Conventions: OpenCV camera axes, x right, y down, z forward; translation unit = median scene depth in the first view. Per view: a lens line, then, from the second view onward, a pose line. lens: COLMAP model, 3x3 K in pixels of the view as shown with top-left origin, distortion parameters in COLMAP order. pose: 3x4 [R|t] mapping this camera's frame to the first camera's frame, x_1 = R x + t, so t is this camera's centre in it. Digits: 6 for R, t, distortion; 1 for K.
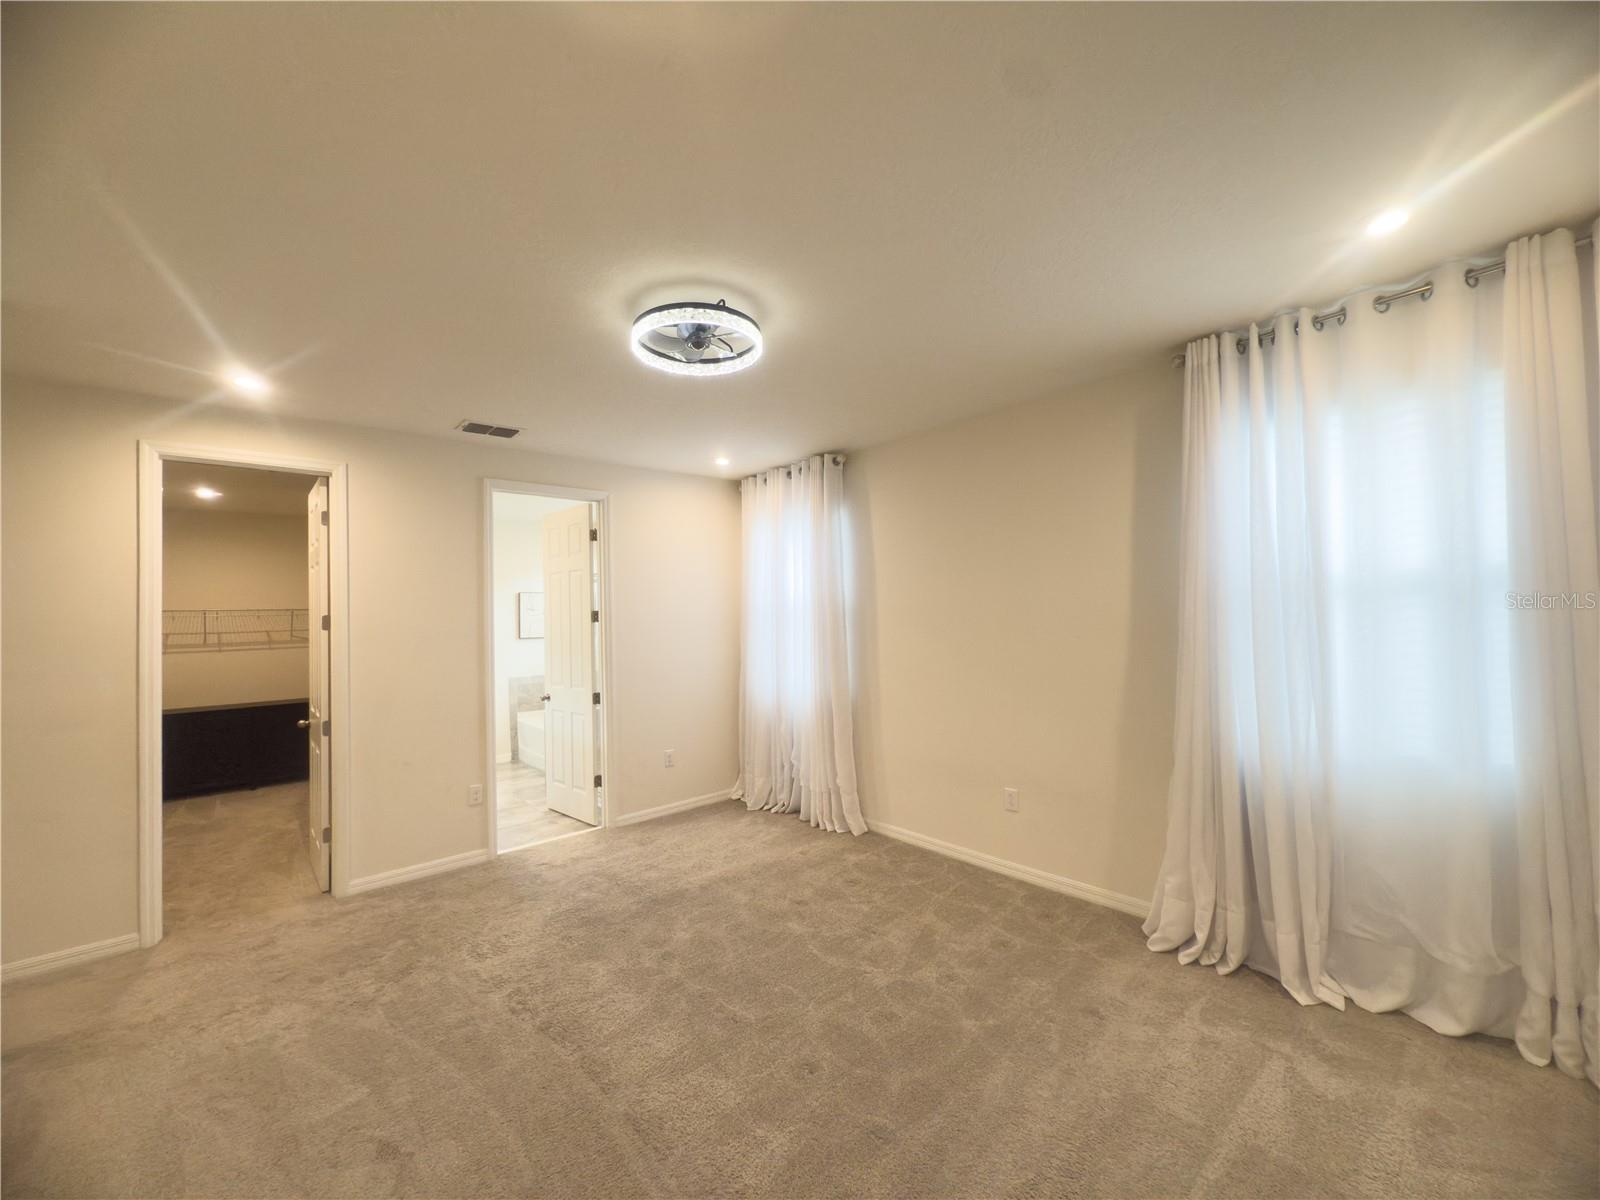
lens RADIAL K [[642.0, 0, 797.8], [0, 642.0, 597.9], [0, 0, 1]] dist [0.000167, -0.000107]
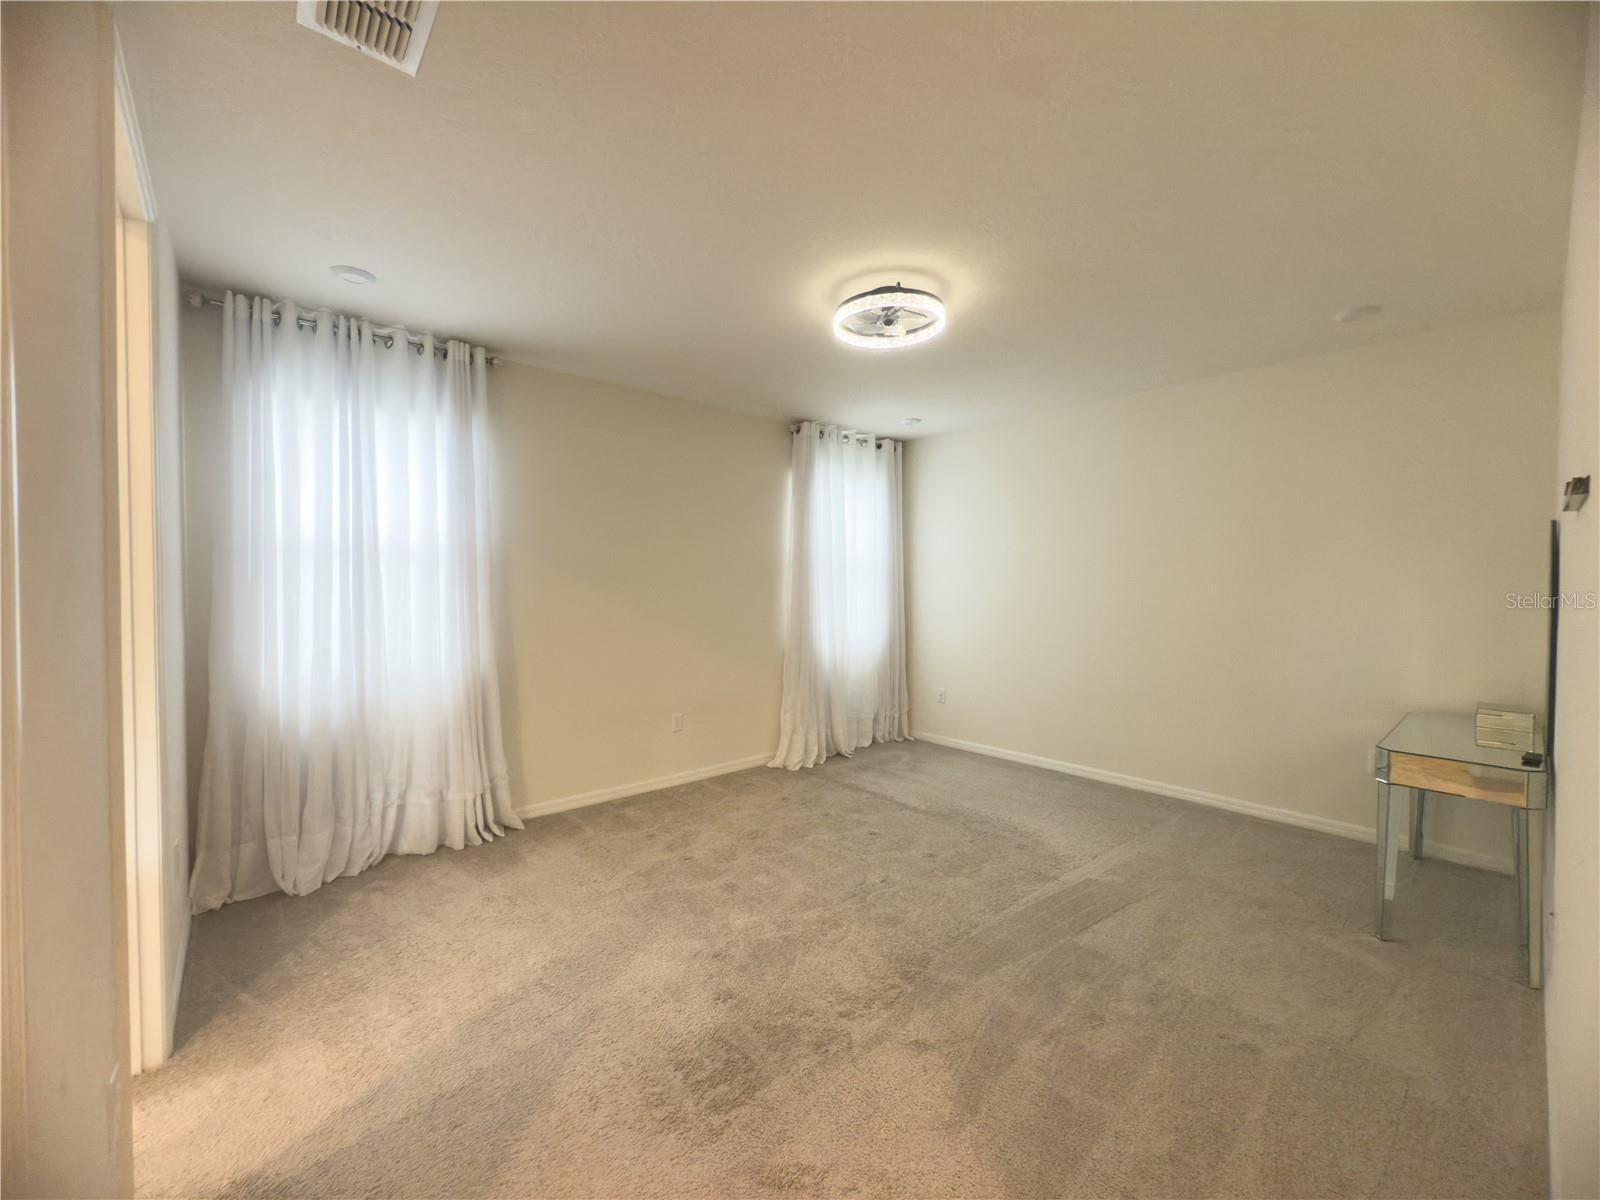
lens RADIAL K [[635.1, 0, 793.3], [0, 635.1, 605.0], [0, 0, 1]] dist [-0.000179, -0.000041]
pose [[-0.002051, 0.008866, 0.999959, -0.833368], [-0.016414, 0.999826, -0.008899, 0.094025], [-0.999863, -0.016432, -0.001906, 0.749392]]
